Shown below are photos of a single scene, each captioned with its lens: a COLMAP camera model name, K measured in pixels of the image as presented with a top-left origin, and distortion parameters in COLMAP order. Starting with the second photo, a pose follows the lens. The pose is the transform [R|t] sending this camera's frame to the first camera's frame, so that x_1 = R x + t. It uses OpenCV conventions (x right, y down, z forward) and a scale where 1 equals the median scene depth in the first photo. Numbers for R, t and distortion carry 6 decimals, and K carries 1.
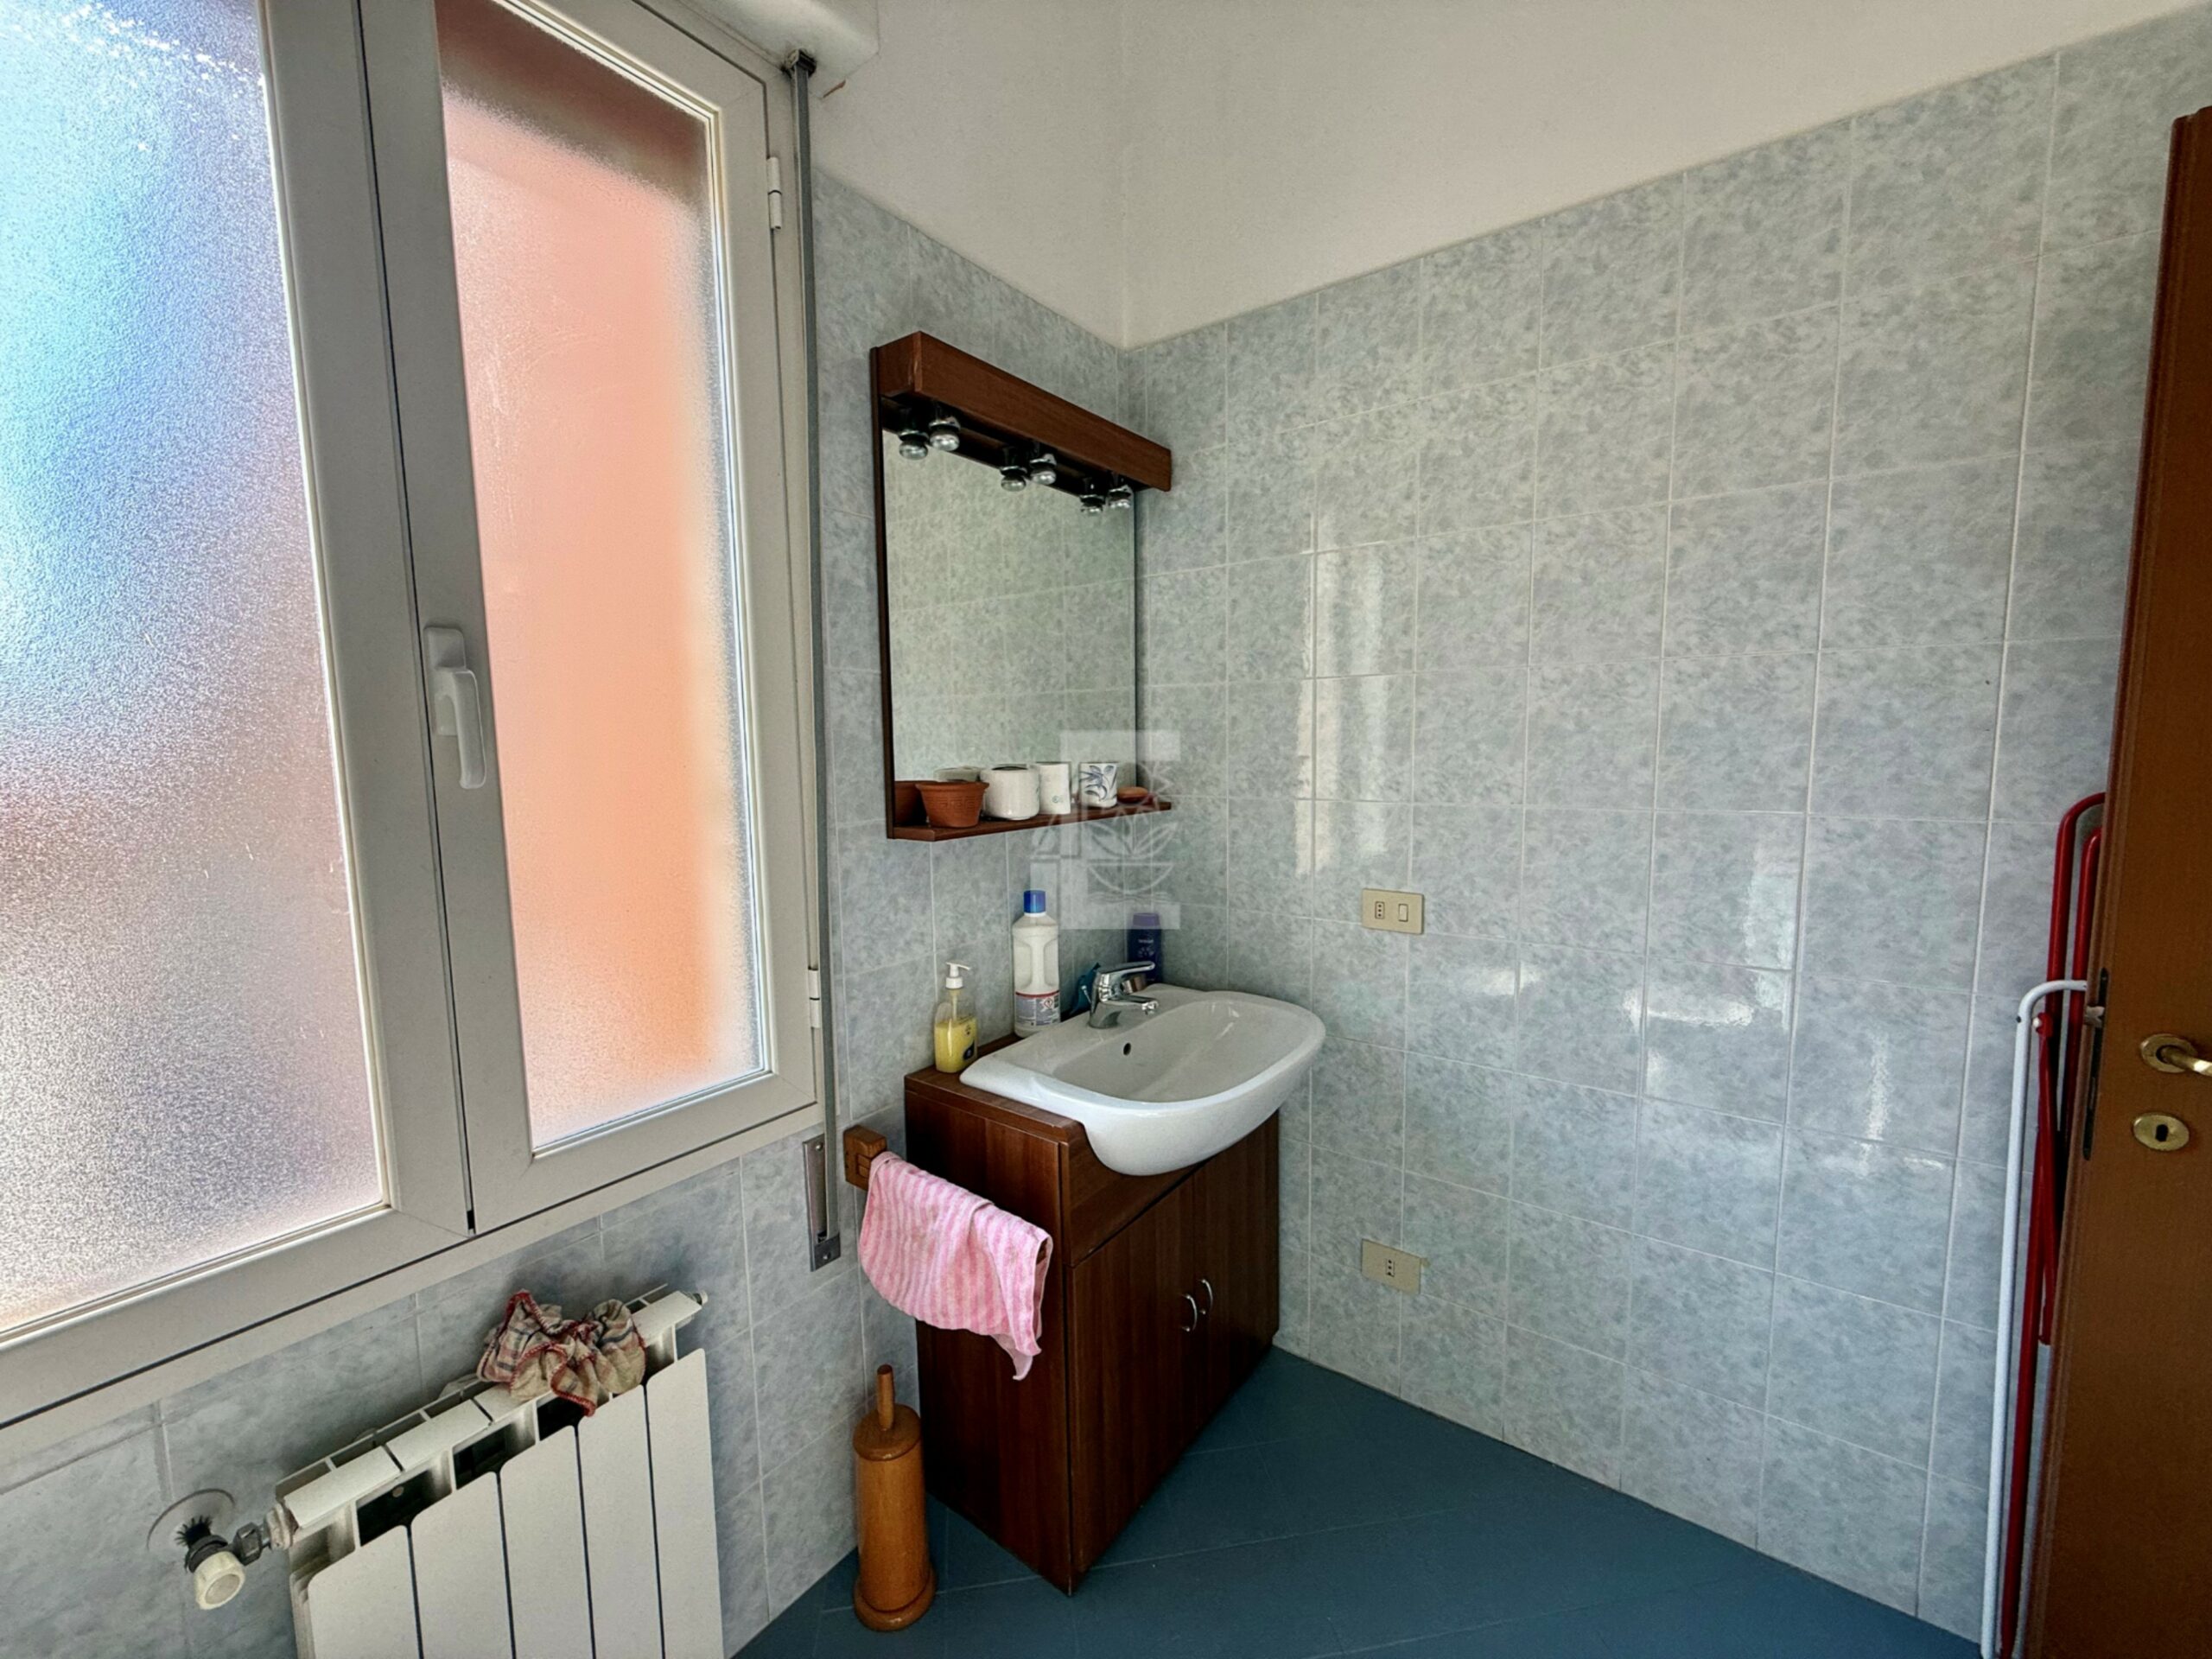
lens RADIAL K [[880.5, 0, 1098.9], [0, 880.5, 828.8], [0, 0, 1]] dist [-0.000169, 0.000184]
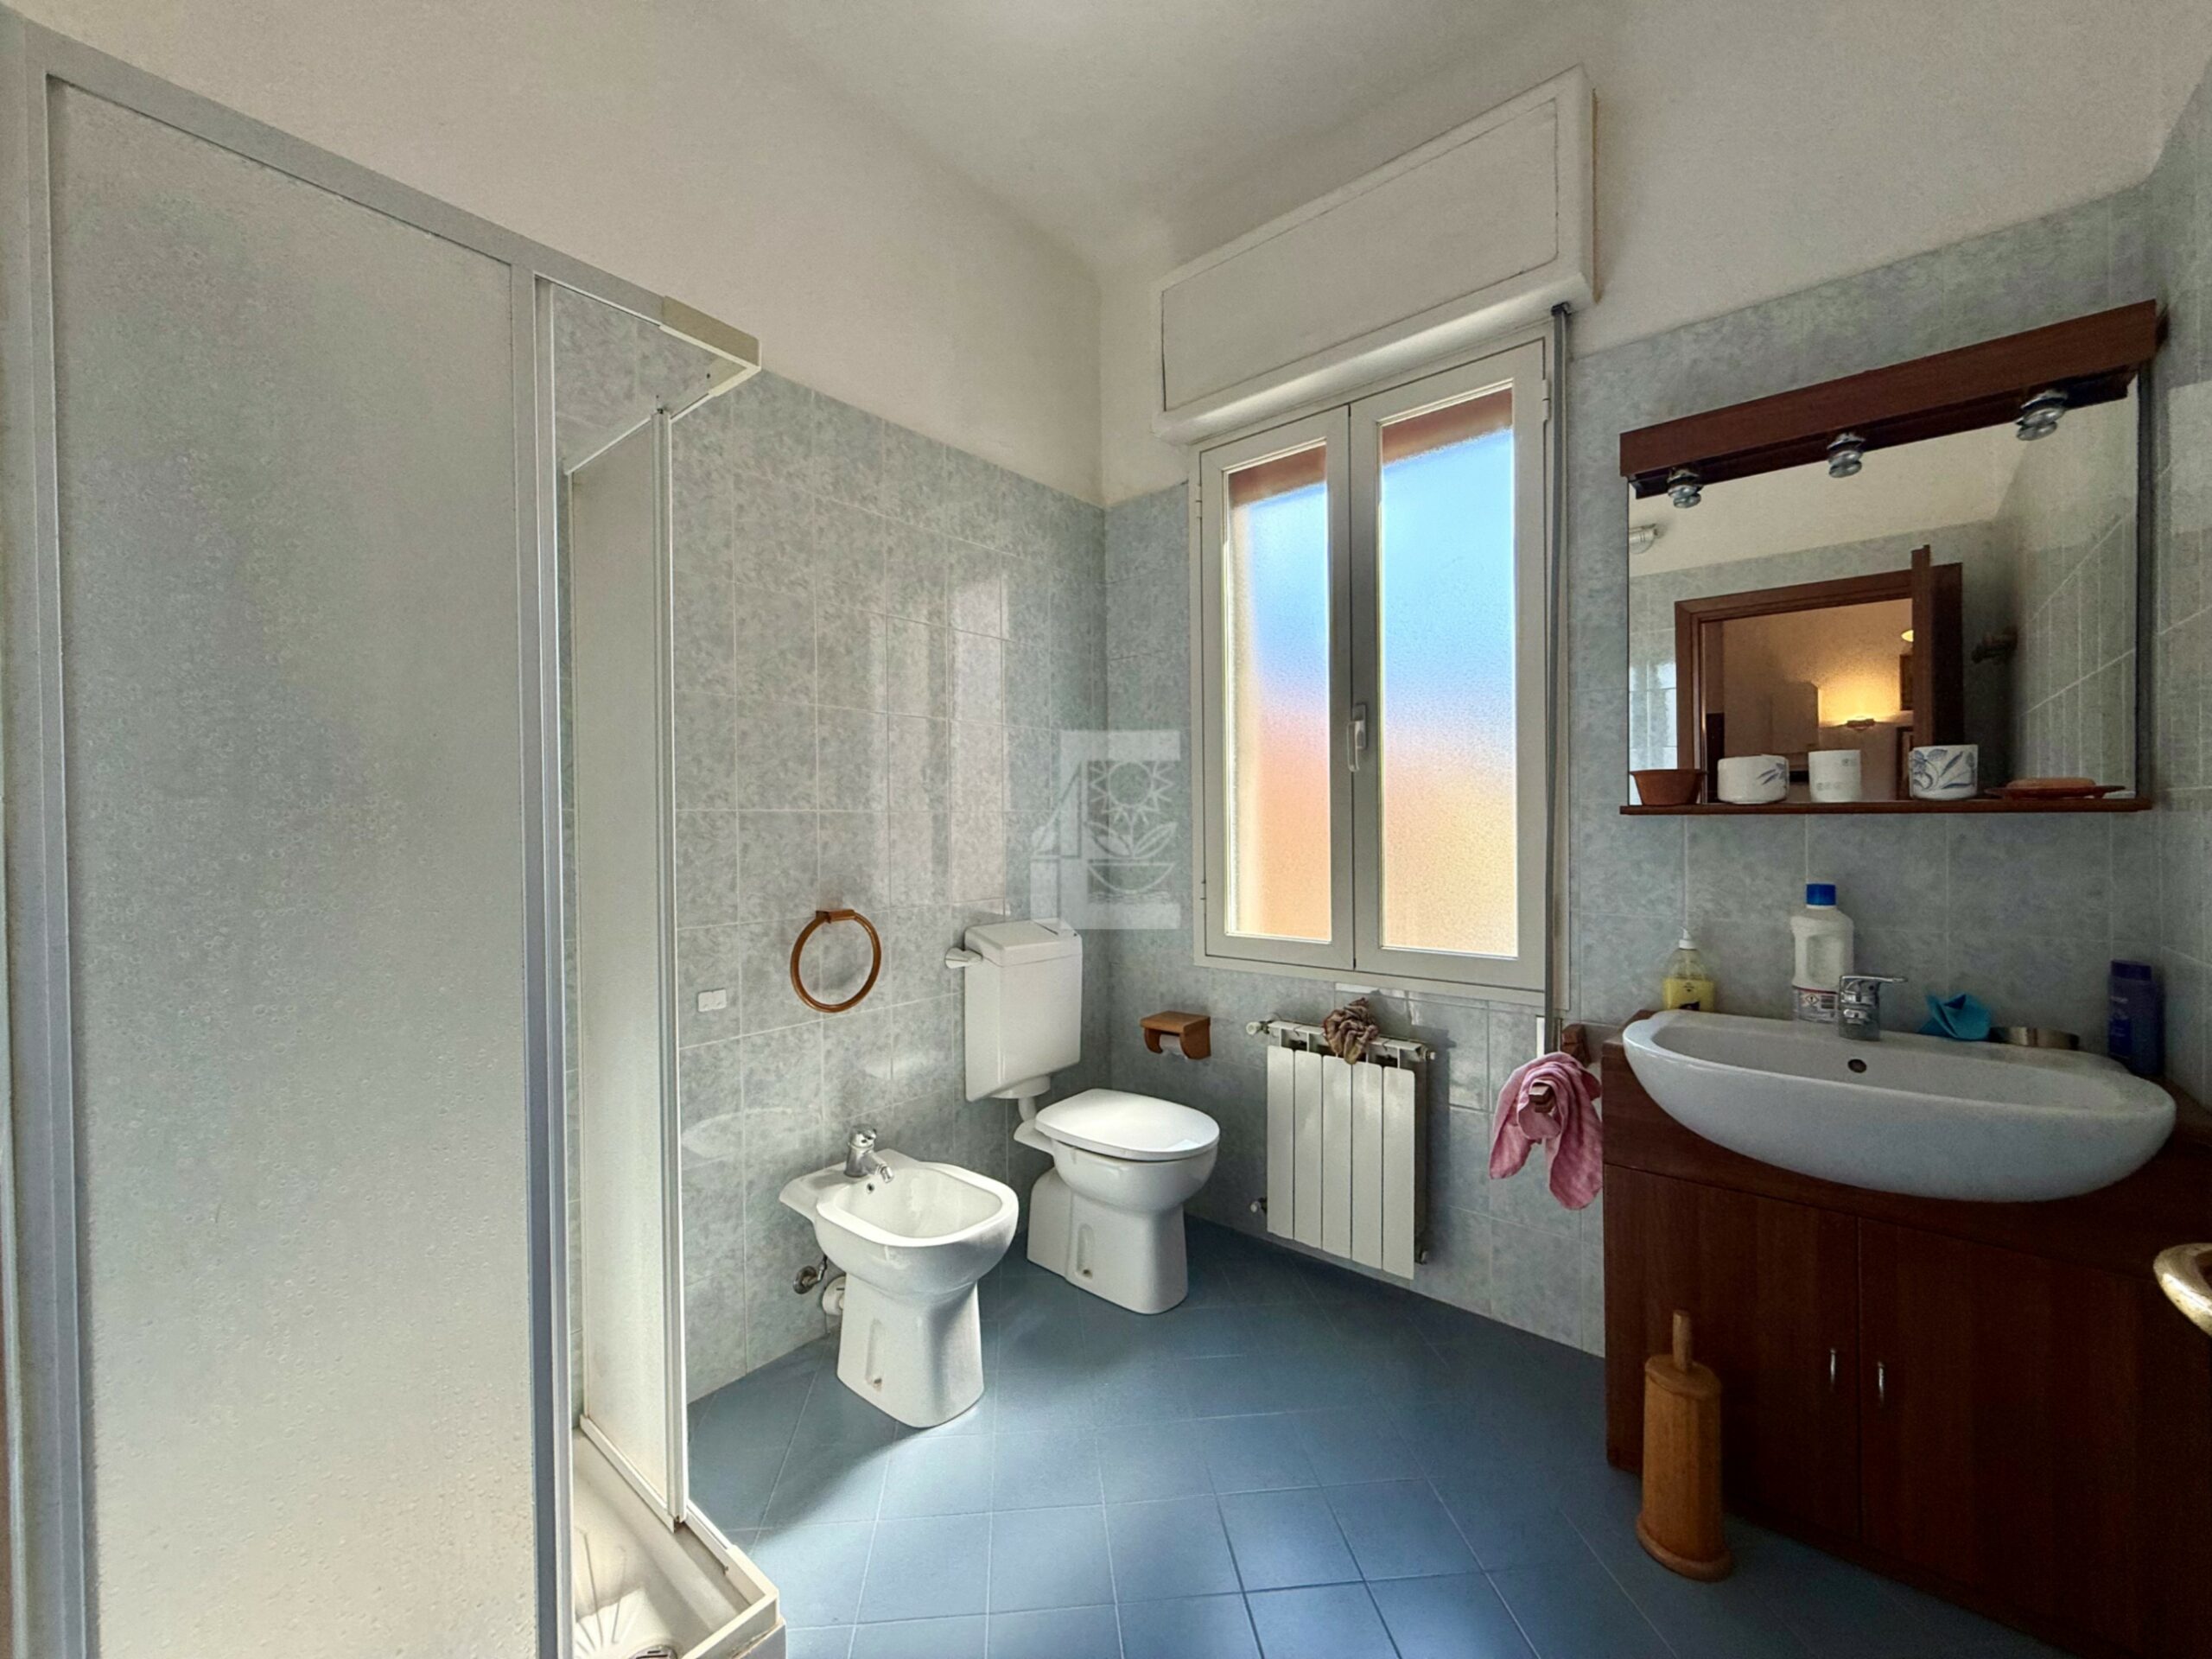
lens RADIAL K [[880.5, 0, 1098.8], [0, 880.5, 829.8], [0, 0, 1]] dist [-0.000169, 0.000184]
pose [[-0.065481, 0.025509, -0.997528, 1.142863], [-0.092977, 0.995168, 0.031552, 0.067065], [0.993513, 0.094814, -0.062793, 0.327018]]
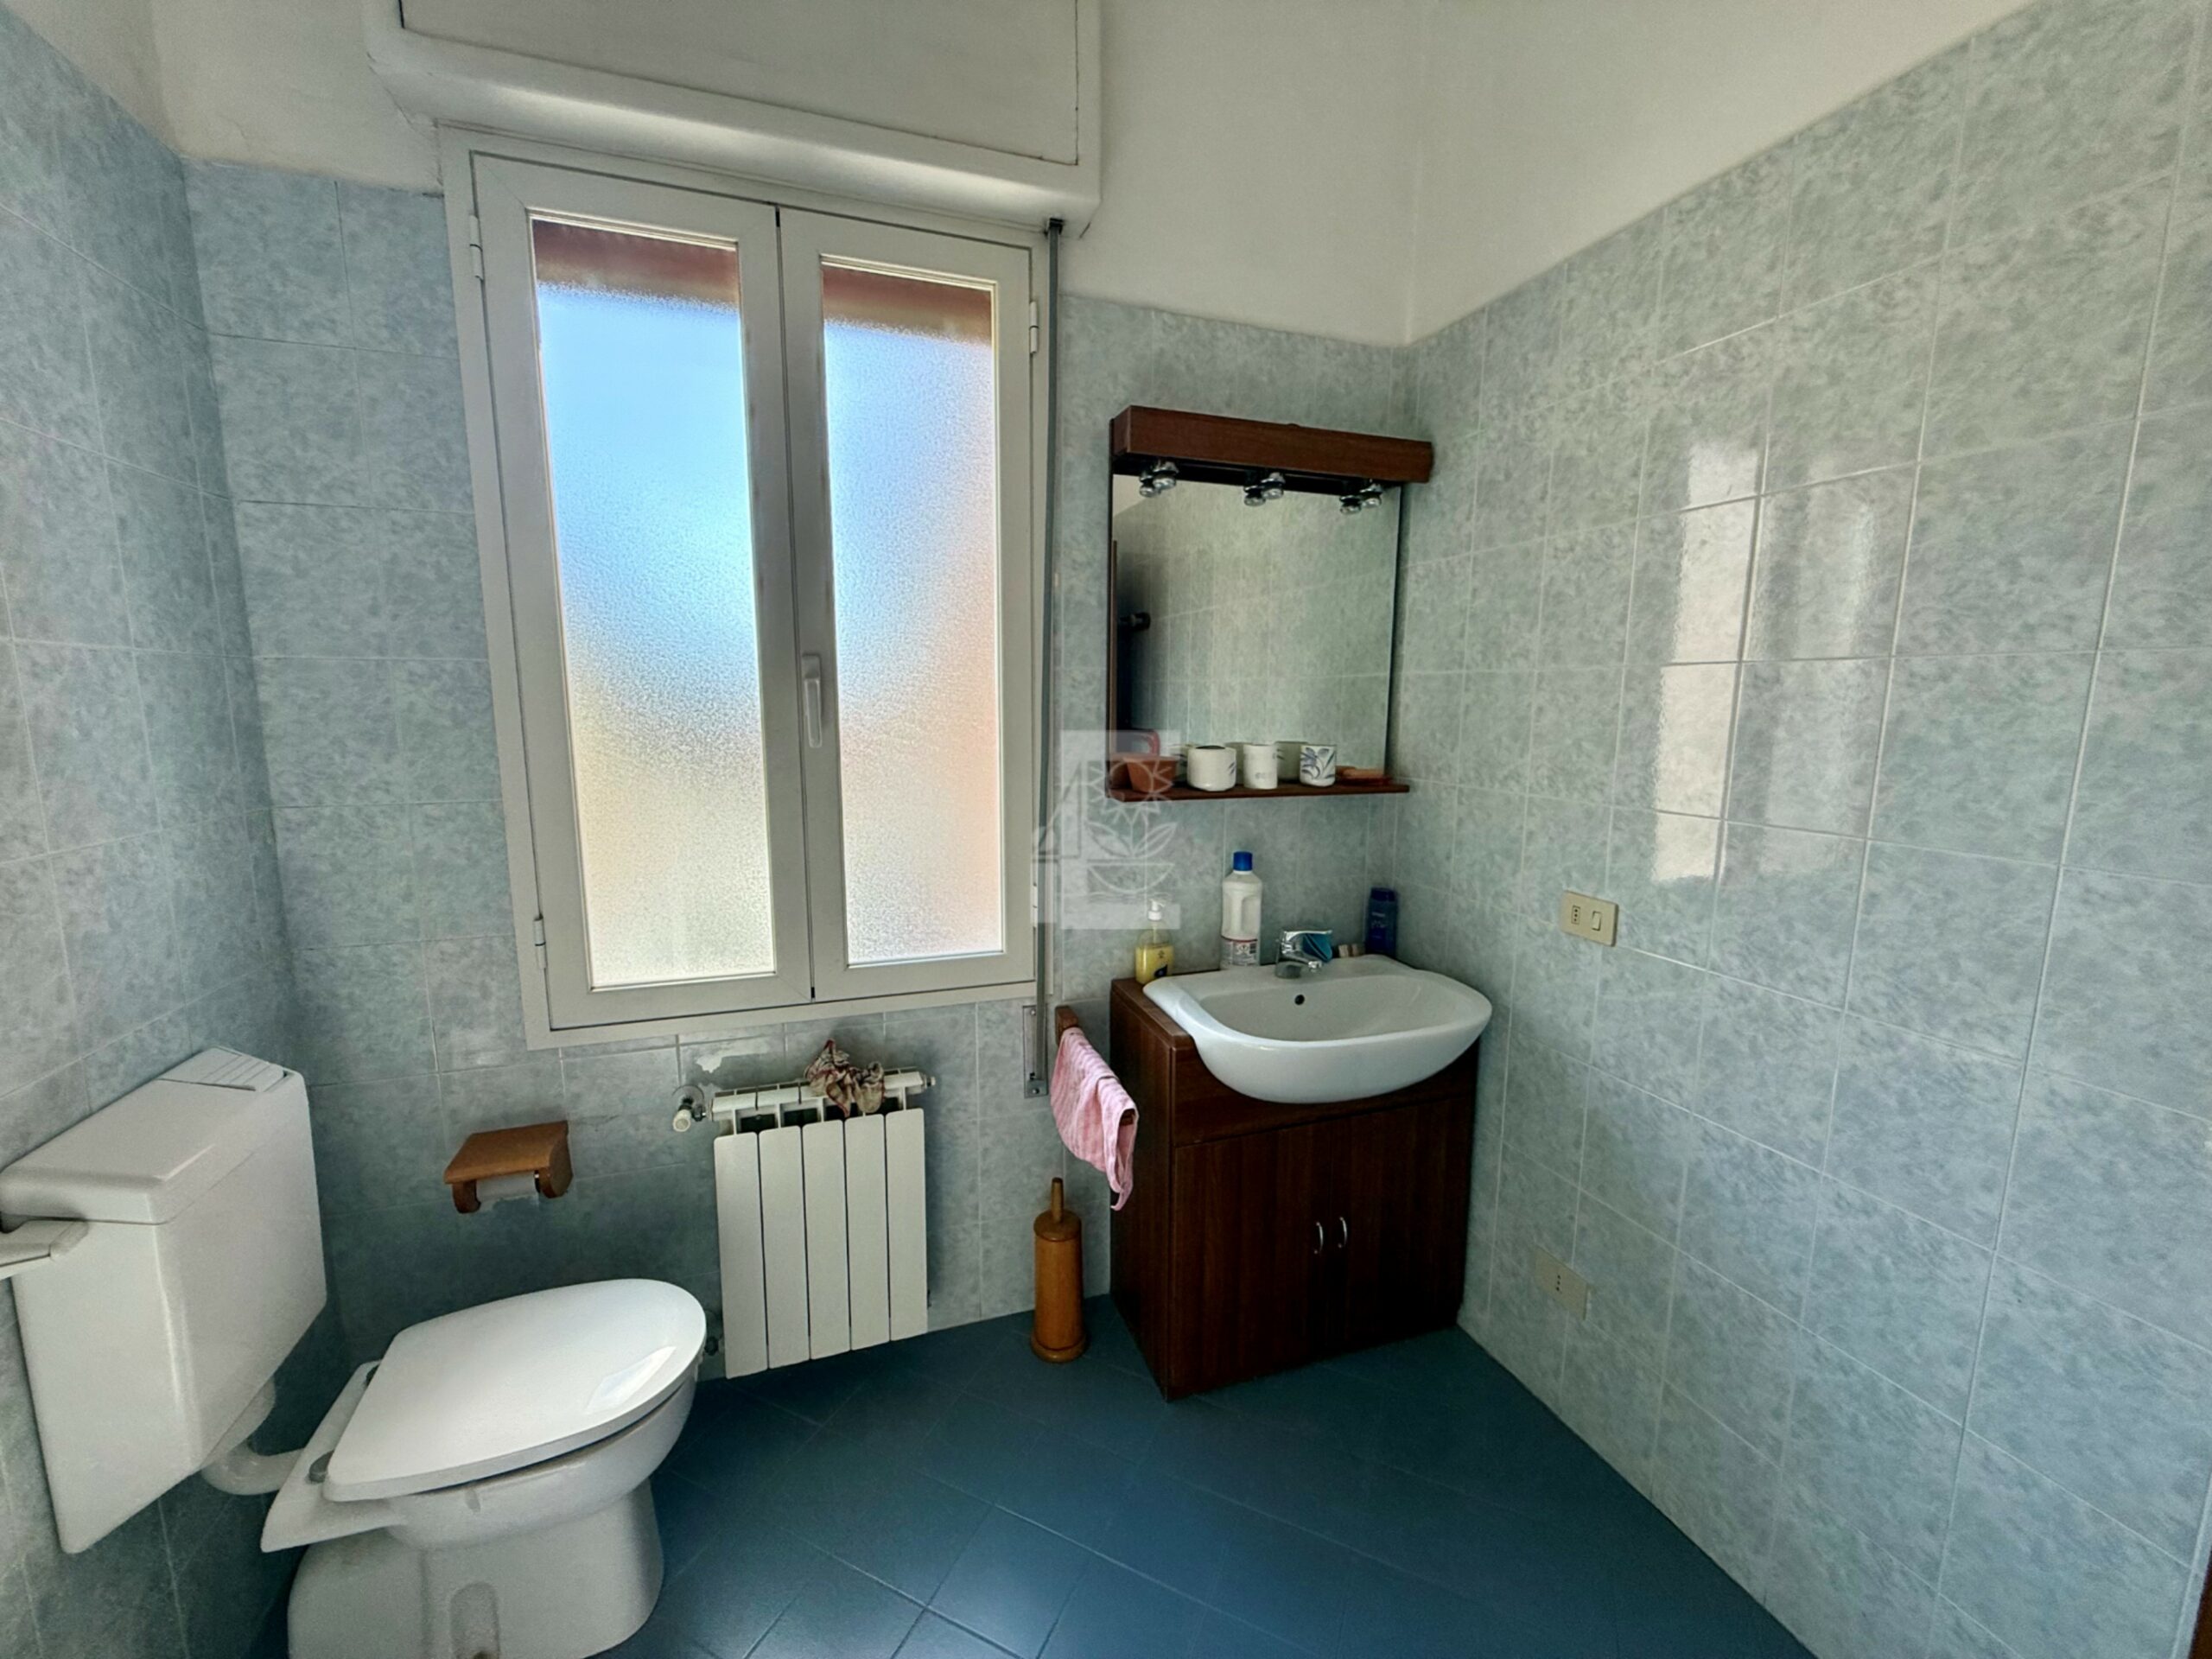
lens RADIAL K [[880.5, 0, 1099.3], [0, 880.5, 829.2], [0, 0, 1]] dist [-0.000169, 0.000184]
pose [[0.826225, 0.103308, -0.553787, 0.504712], [-0.076158, 0.994500, 0.071898, -0.036102], [0.558168, -0.017229, 0.829549, -0.097082]]
